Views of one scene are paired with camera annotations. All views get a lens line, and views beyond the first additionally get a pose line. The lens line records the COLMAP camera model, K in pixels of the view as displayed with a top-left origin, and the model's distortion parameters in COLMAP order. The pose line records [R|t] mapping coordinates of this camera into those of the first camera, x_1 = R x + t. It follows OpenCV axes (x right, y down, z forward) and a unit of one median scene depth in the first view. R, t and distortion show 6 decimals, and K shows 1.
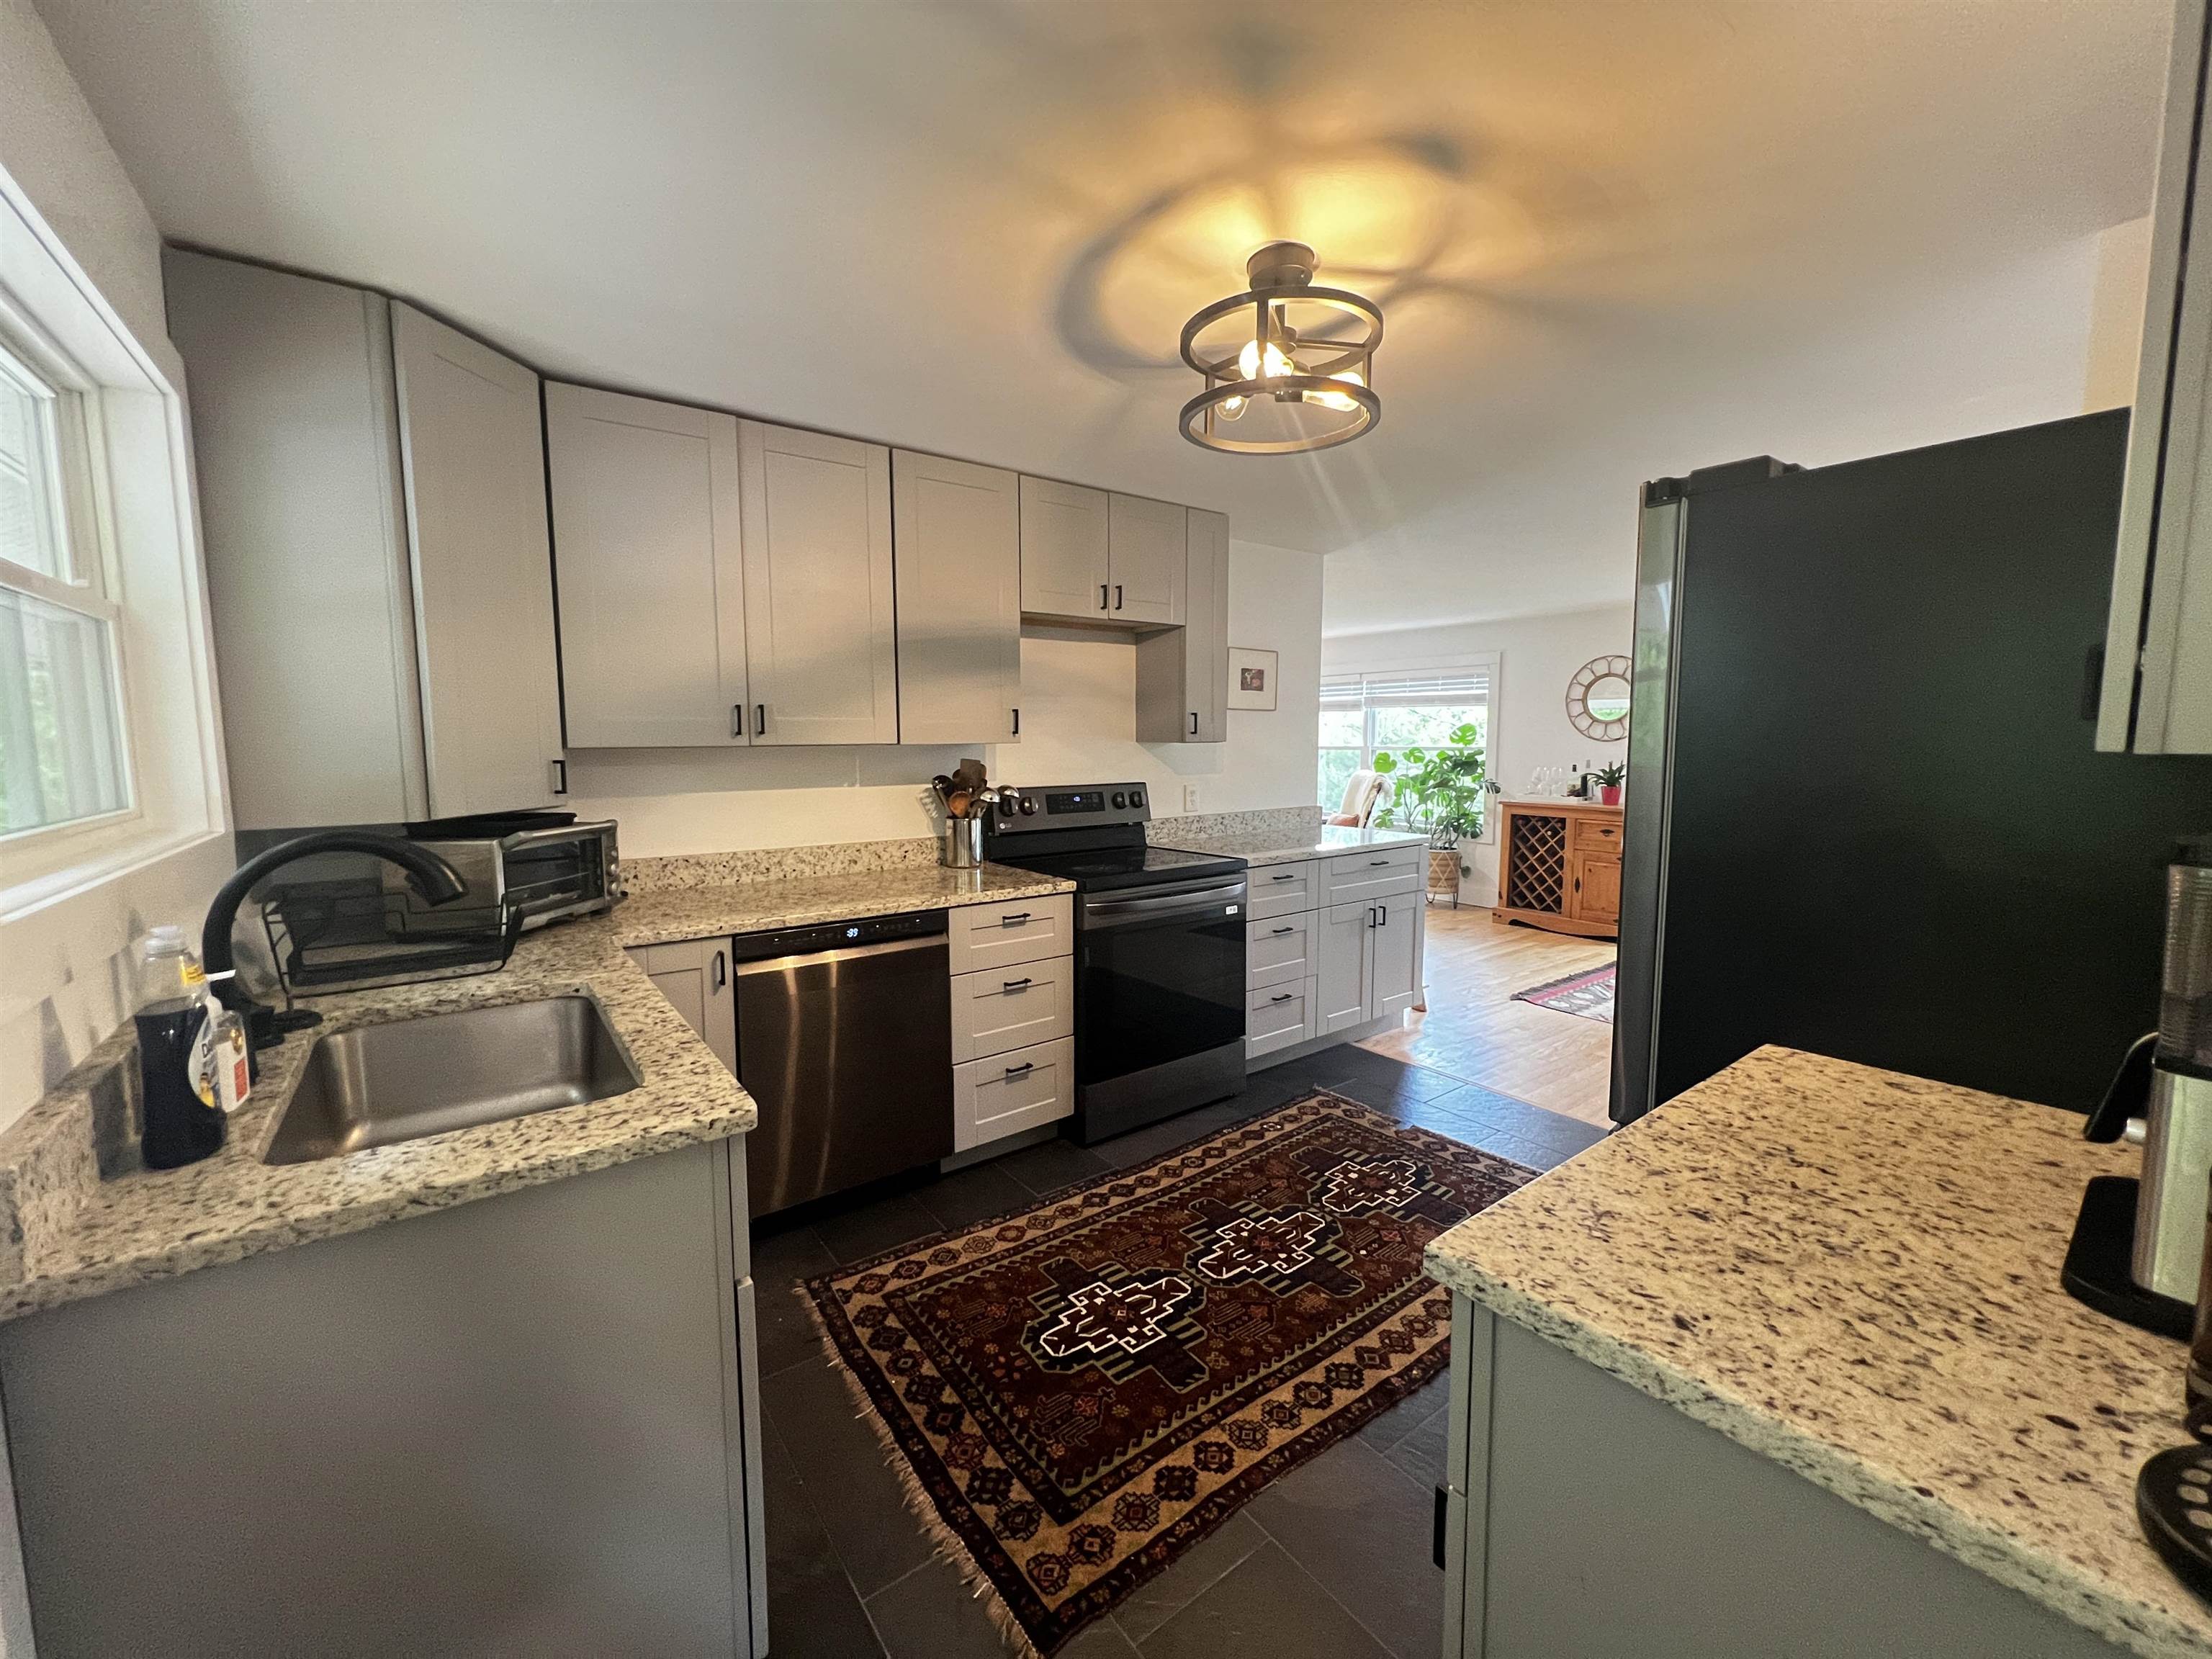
lens RADIAL K [[891.6, 0, 1100.9], [0, 891.6, 824.7], [0, 0, 1]] dist [-0.000212, 0.000198]
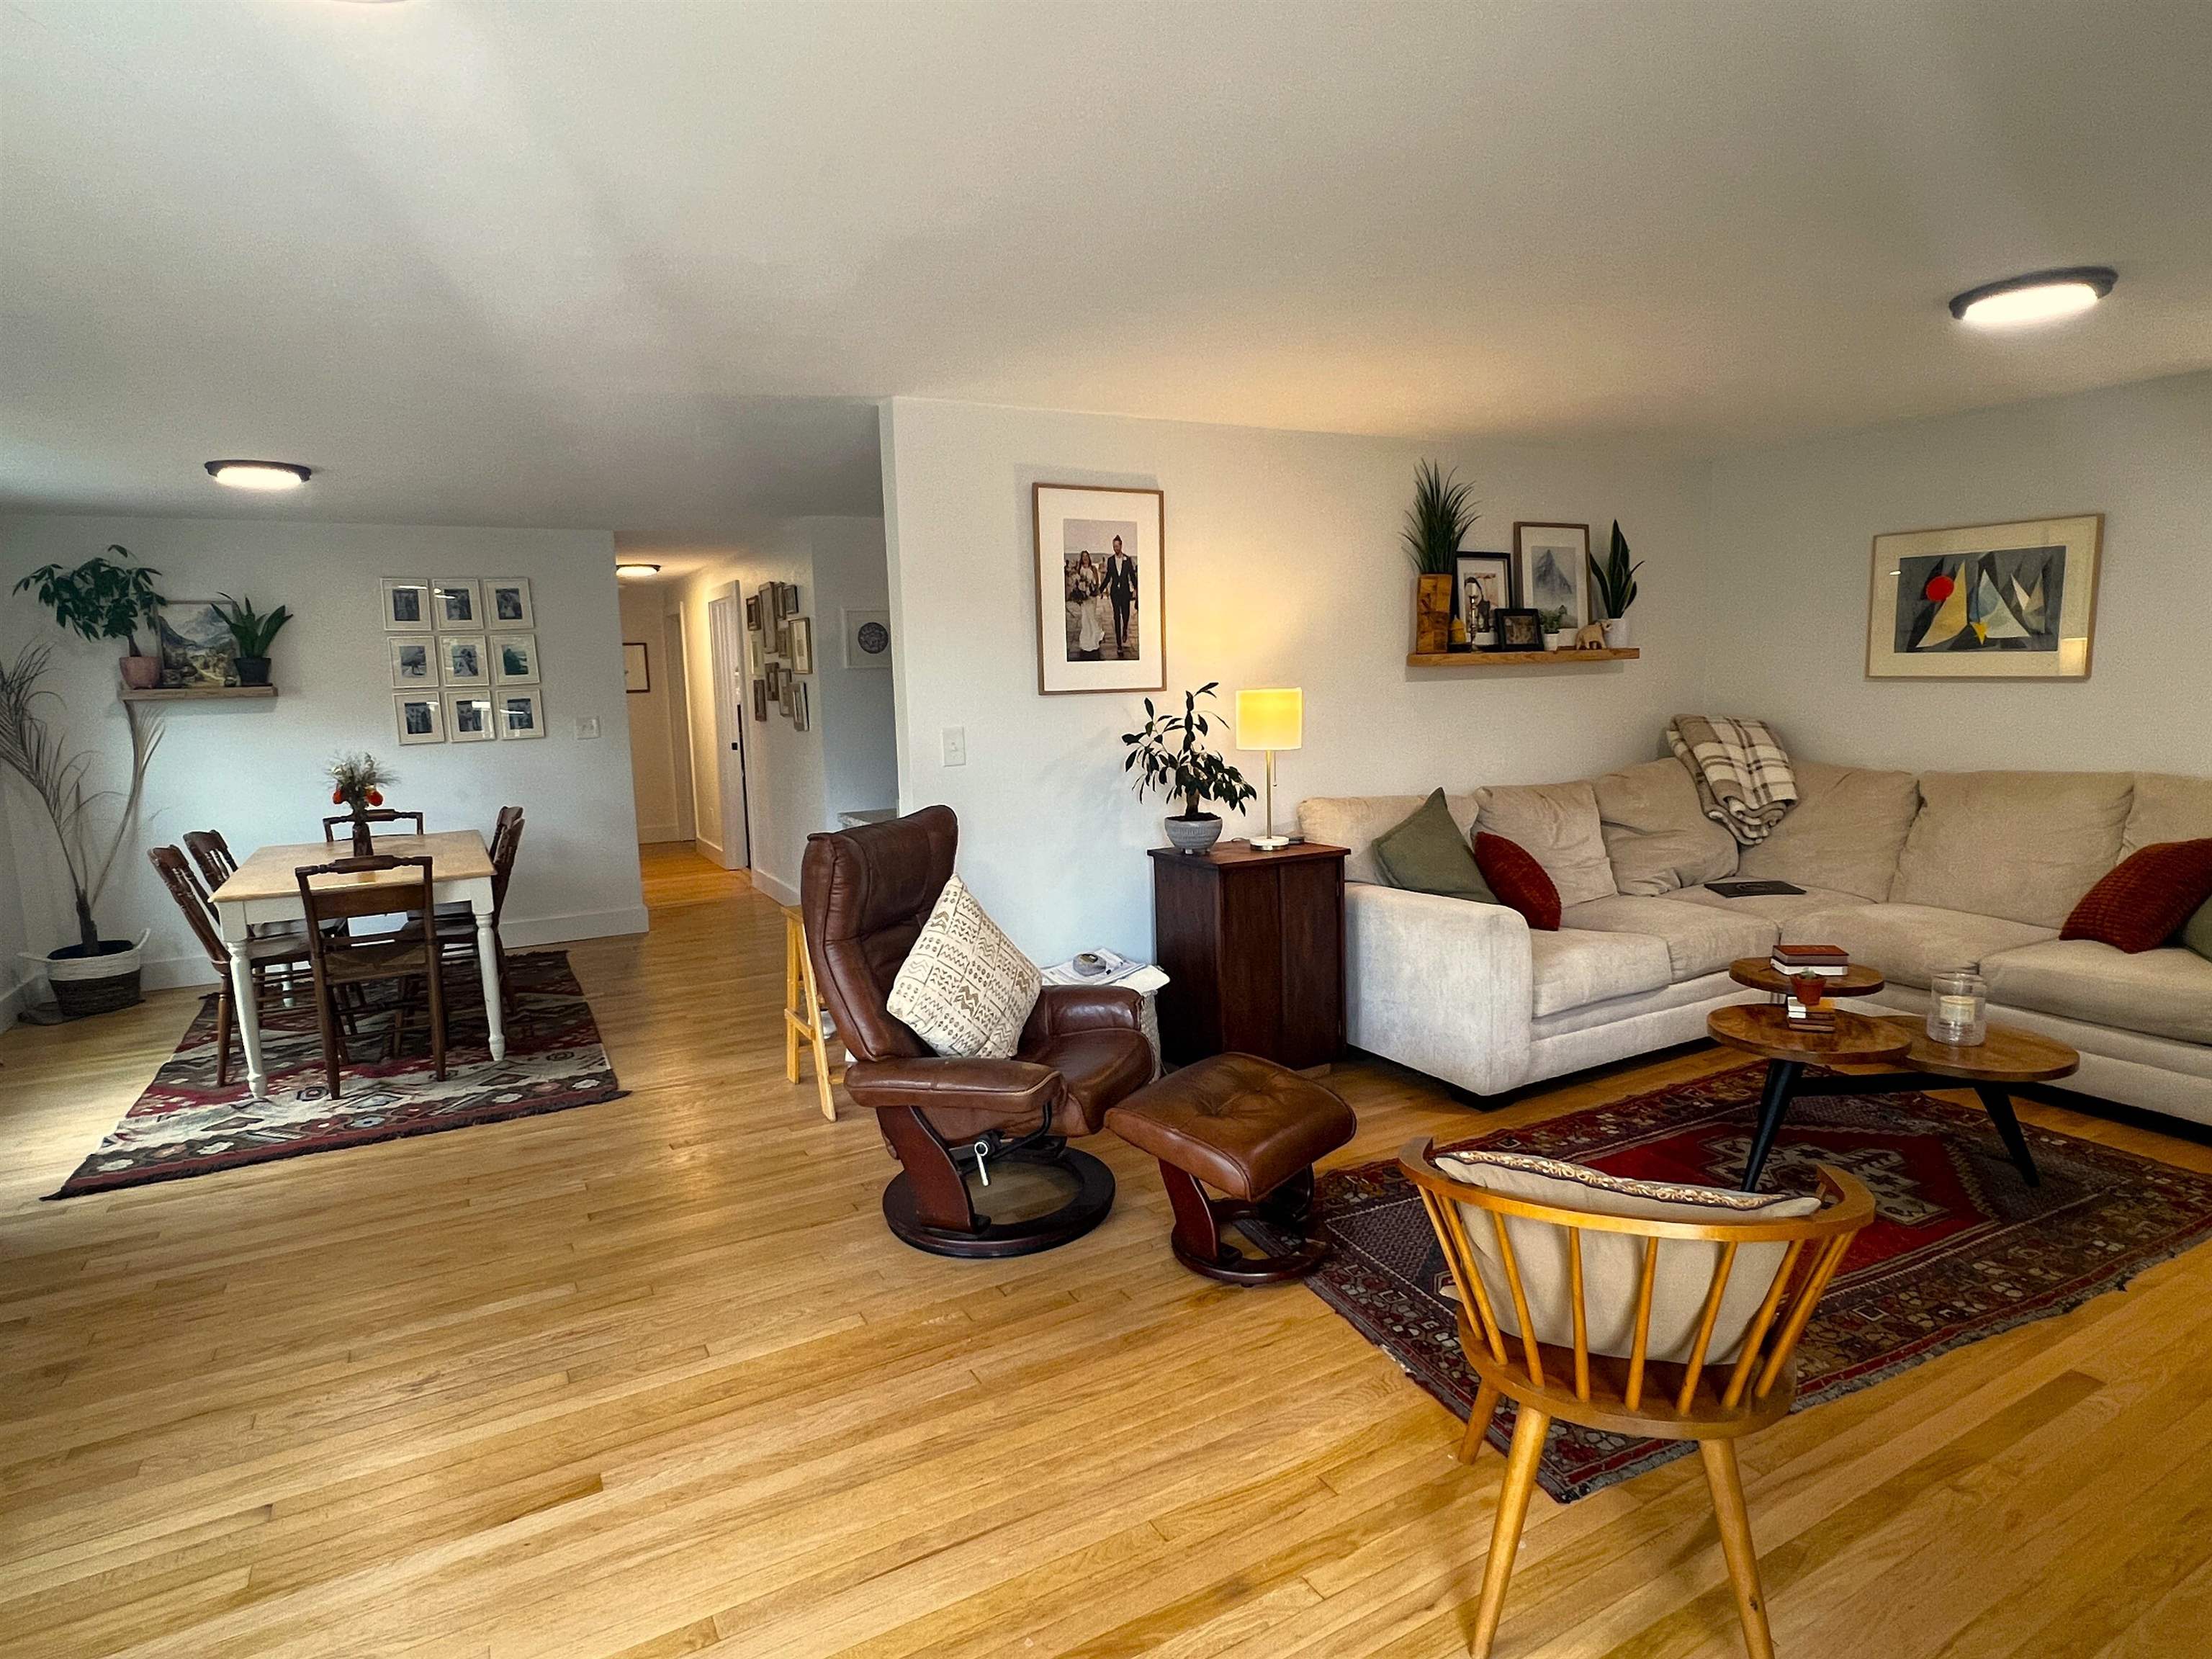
lens RADIAL K [[1190.2, 0, 1093.1], [0, 1190.2, 830.1], [0, 0, 1]] dist [-0.000544, -0.001421]
pose [[-0.989360, 0.016363, 0.144562, -0.011672], [0.049550, 0.972147, 0.229074, -0.132355], [-0.136787, 0.233799, -0.962615, 1.278176]]
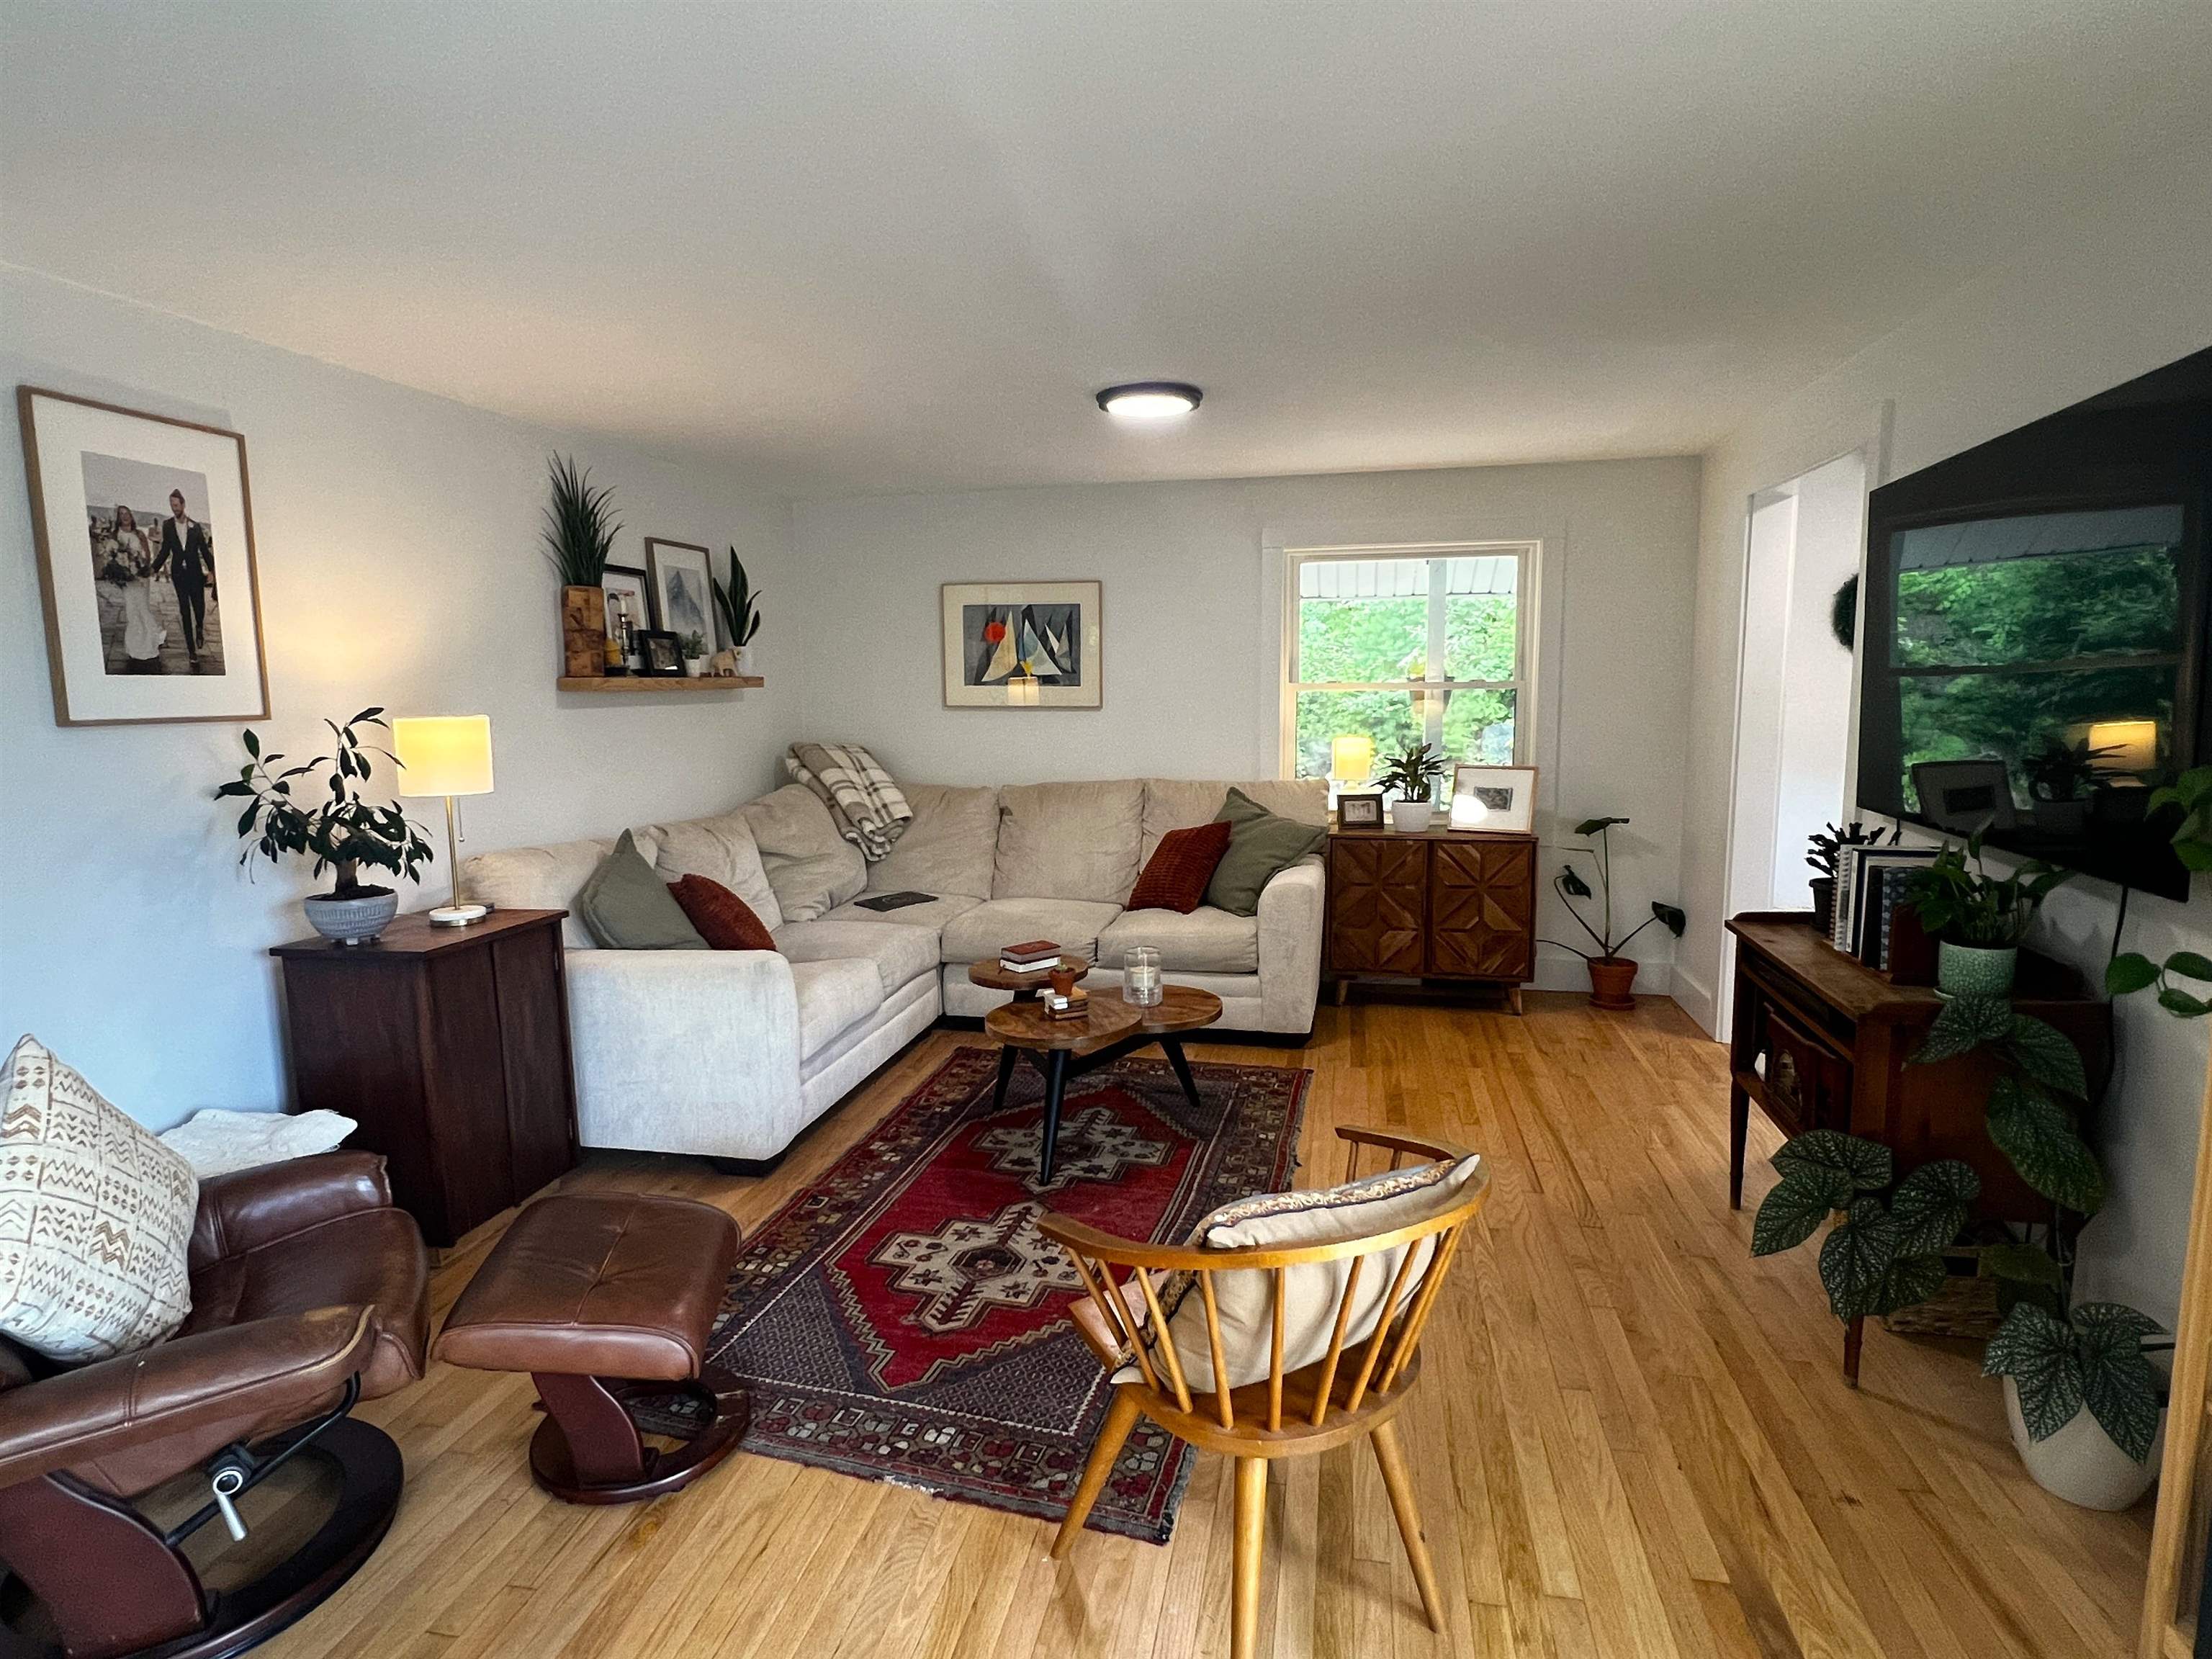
lens RADIAL K [[1190.2, 0, 1093.1], [0, 1190.2, 830.1], [0, 0, 1]] dist [-0.000544, -0.001421]
pose [[-0.749710, 0.098460, -0.654401, 0.106766], [-0.048695, 0.977981, 0.202932, -0.122368], [0.659972, 0.184007, -0.728408, 1.180078]]
